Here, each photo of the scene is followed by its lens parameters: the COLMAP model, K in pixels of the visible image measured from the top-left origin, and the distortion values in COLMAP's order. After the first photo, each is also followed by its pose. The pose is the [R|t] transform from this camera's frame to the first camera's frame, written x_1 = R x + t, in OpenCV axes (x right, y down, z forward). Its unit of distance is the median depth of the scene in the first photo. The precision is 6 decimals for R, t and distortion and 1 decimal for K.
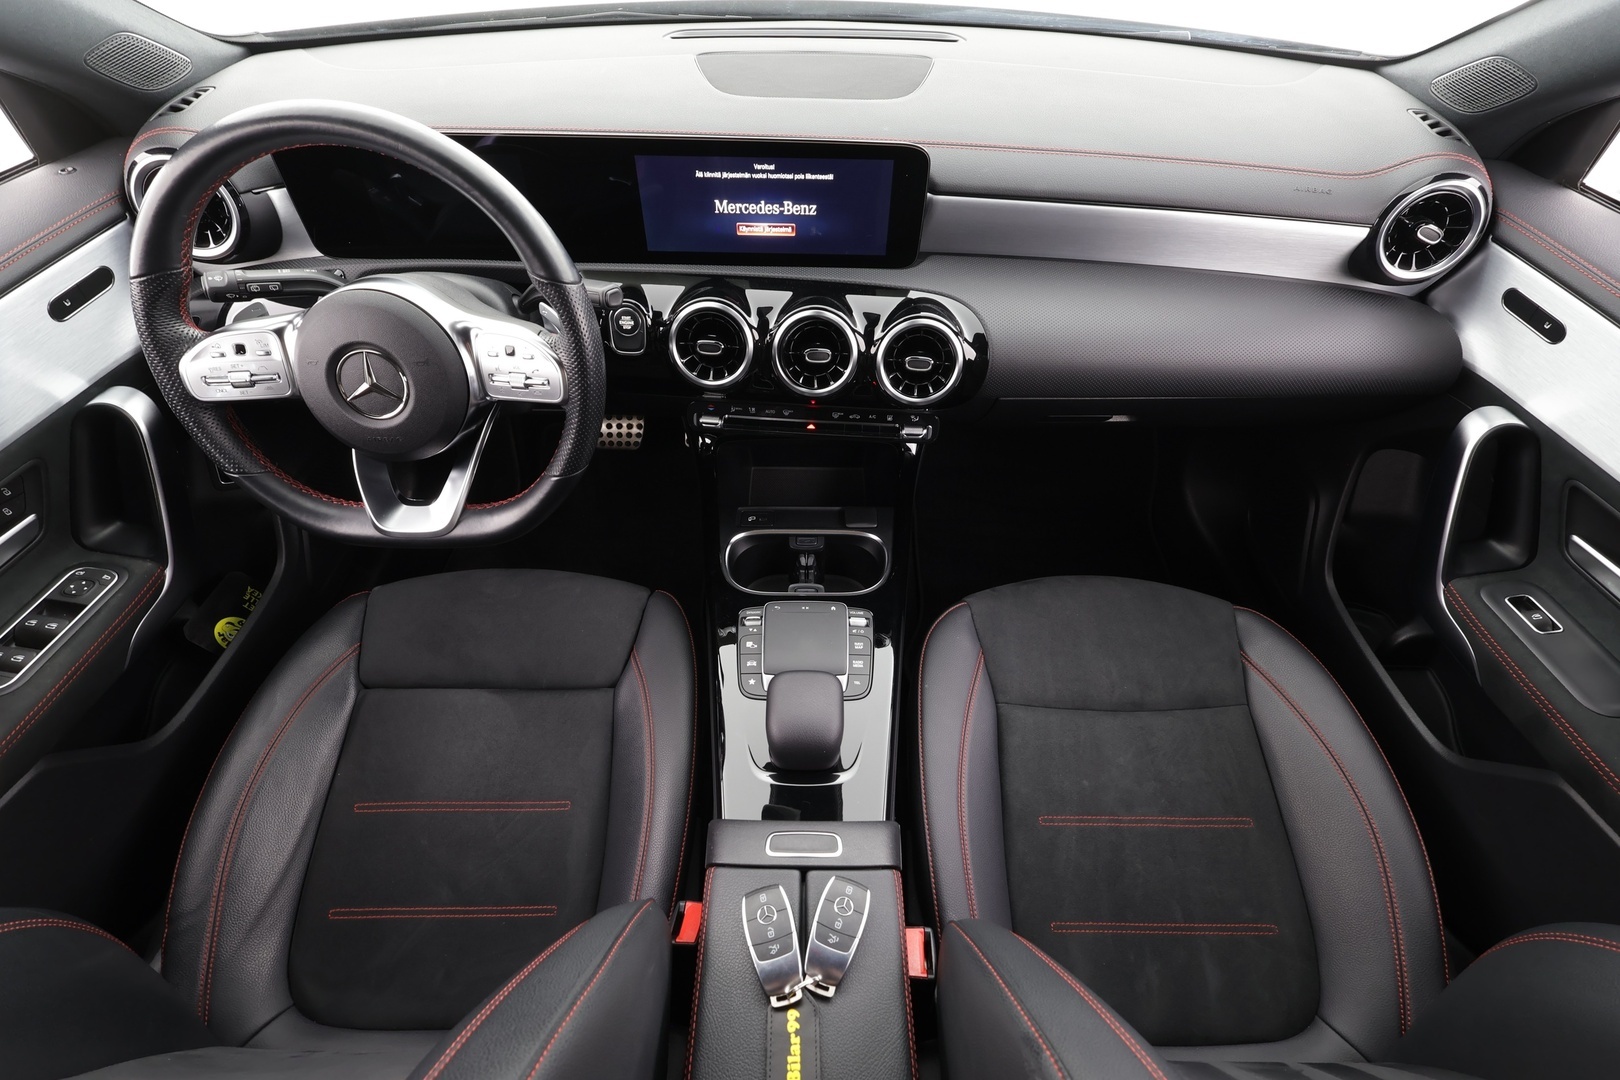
lens RADIAL K [[758.2, 0, 814.8], [0, 758.2, 542.7], [0, 0, 1]] dist [-0.001348, 0.000625]
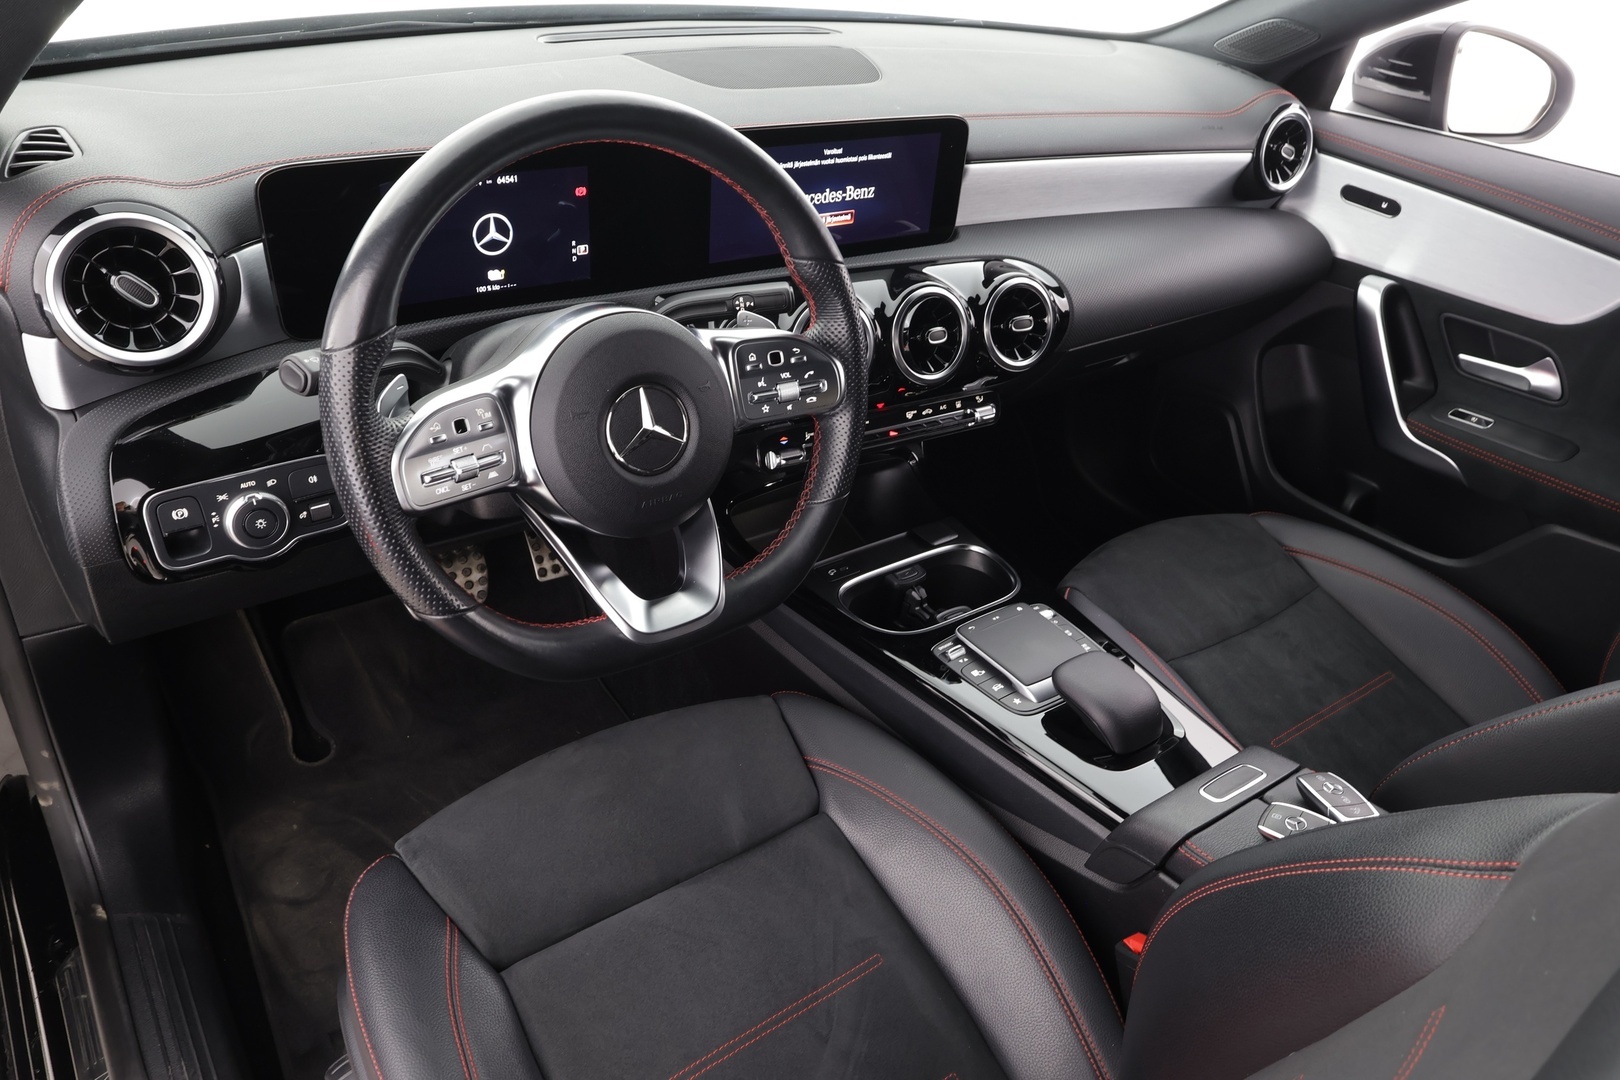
lens RADIAL K [[1150.8, 0, 810.0], [0, 1150.8, 540.0], [0, 0, 1]] dist [-0.004167, 0.001317]
pose [[0.807015, -0.268343, 0.526041, -0.911769], [0.370873, 0.923512, -0.097866, 0.058466], [-0.459544, 0.274074, 0.844809, -0.026445]]
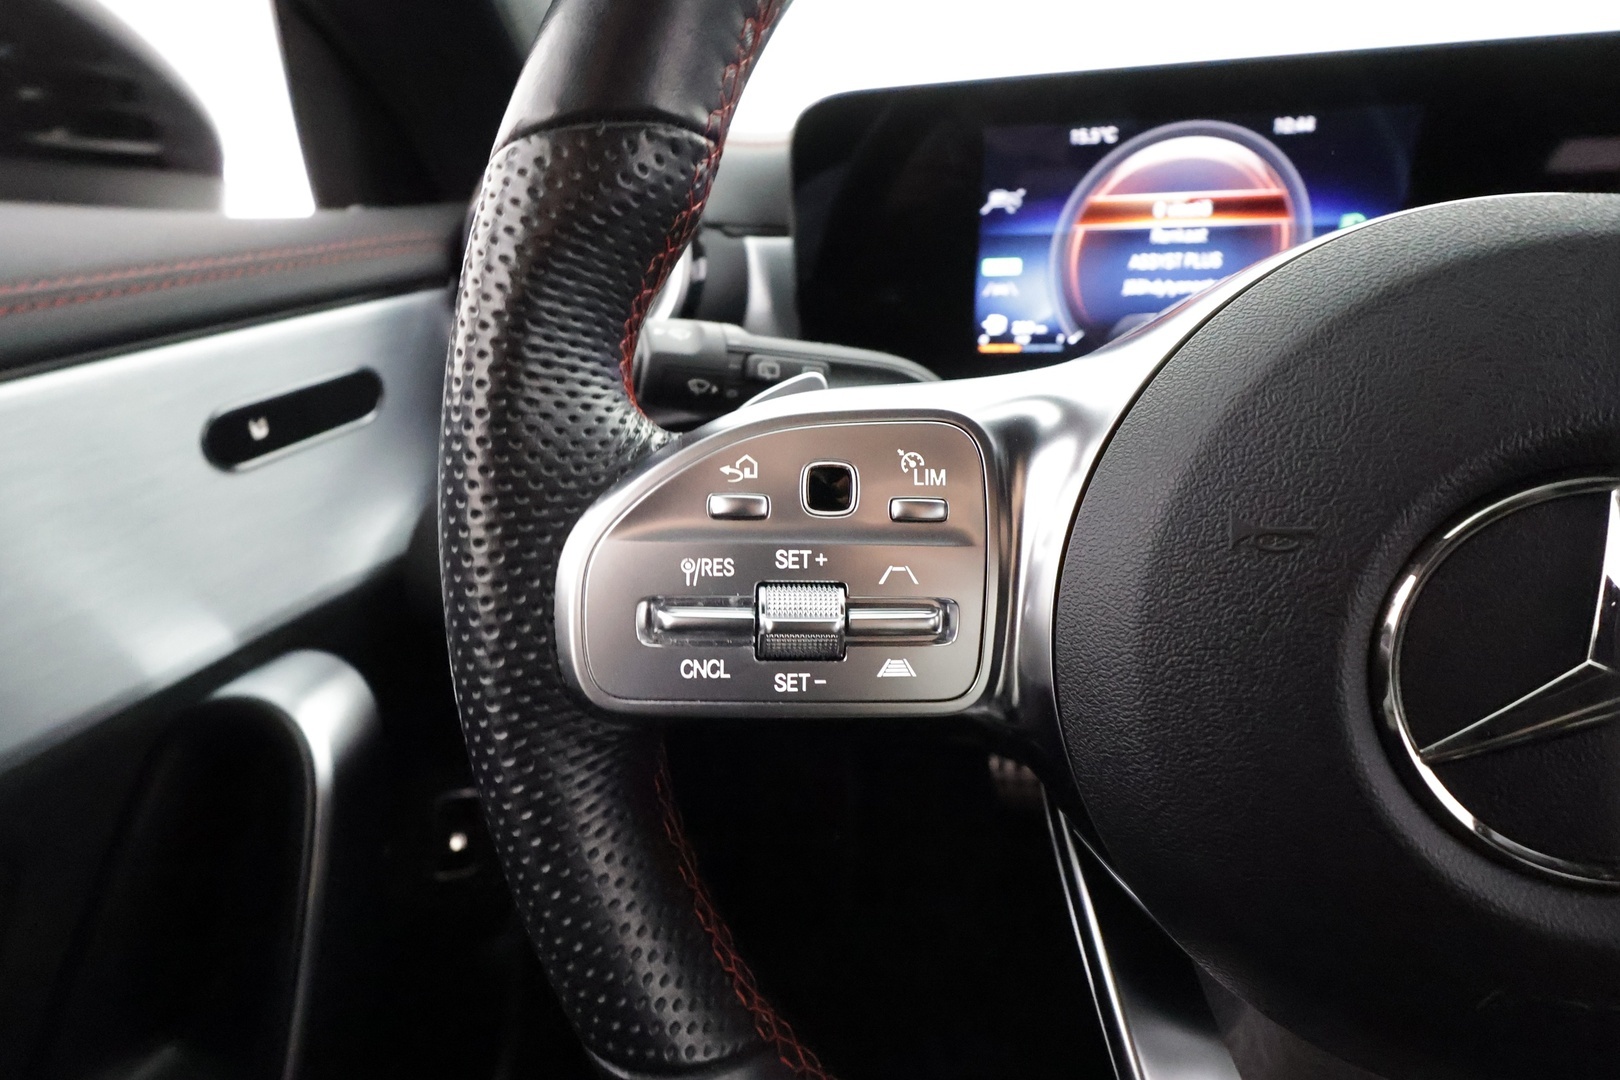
lens RADIAL K [[821.8, 0, 831.6], [0, 821.8, 548.2], [0, 0, 1]] dist [0.000407, 0.000325]
pose [[0.988998, 0.014781, -0.147191, -0.593175], [-0.067752, 0.929764, -0.361867, -0.122950], [0.131504, 0.367858, 0.920536, 0.631754]]
